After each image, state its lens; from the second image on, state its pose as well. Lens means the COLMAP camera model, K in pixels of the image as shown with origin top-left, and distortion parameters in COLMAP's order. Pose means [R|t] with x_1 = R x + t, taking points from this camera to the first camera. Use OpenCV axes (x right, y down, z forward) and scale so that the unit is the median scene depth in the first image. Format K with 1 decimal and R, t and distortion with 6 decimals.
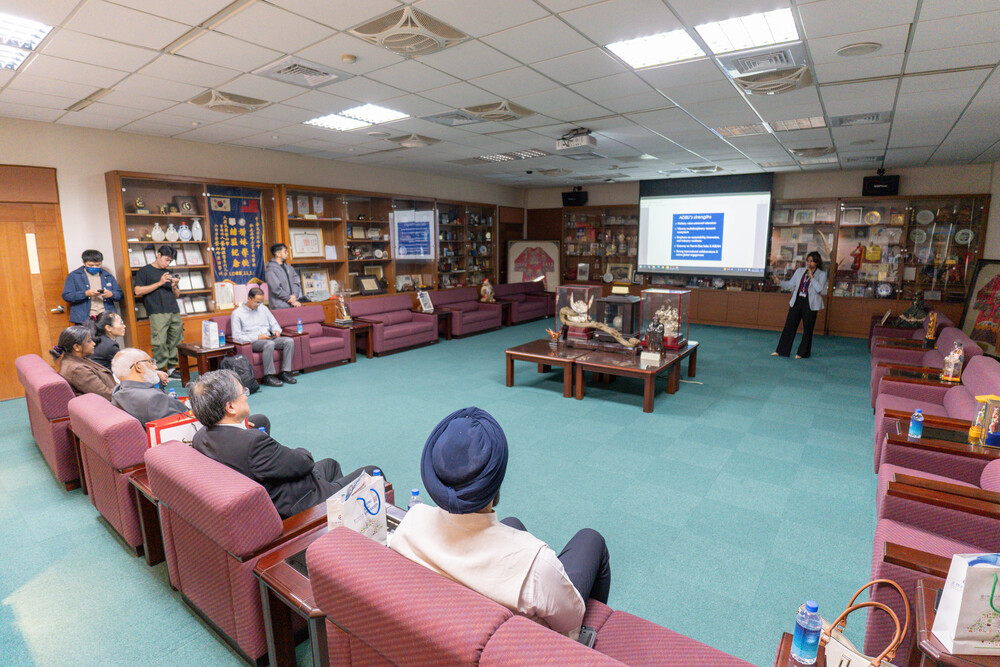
lens RADIAL K [[509.9, 0, 500.0], [0, 509.9, 333.5], [0, 0, 1]] dist [-0.003256, -0.000875]
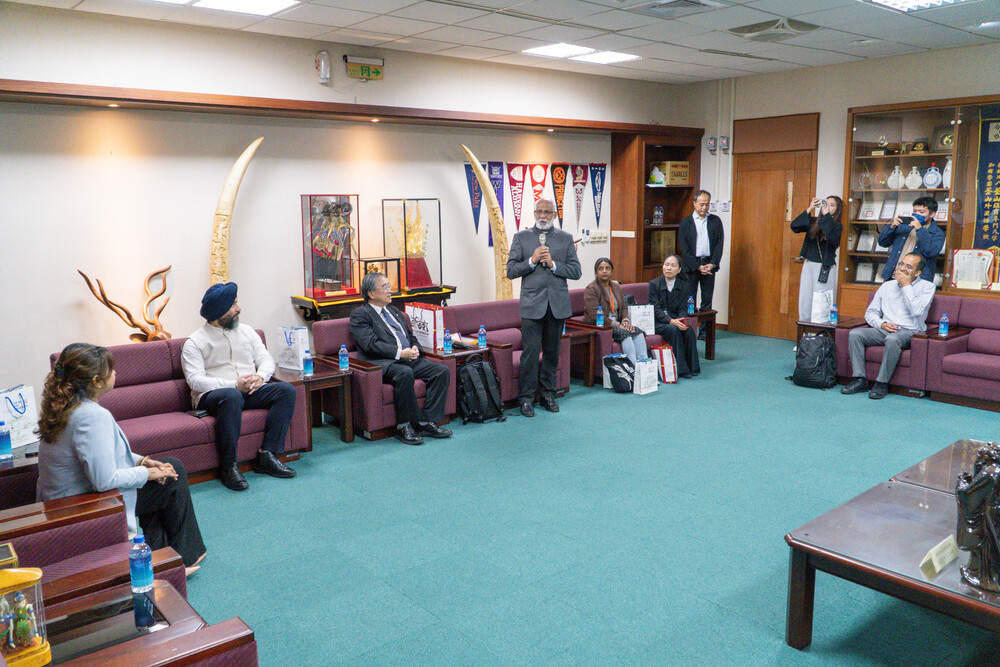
lens RADIAL K [[807.1, 0, 500.0], [0, 807.1, 333.5], [0, 0, 1]] dist [0.004105, 0.005800]
pose [[-0.216848, 0.180424, -0.959387, 0.692453], [-0.165158, 0.961824, 0.218213, -0.134053], [0.962133, 0.205769, -0.178771, 0.664040]]
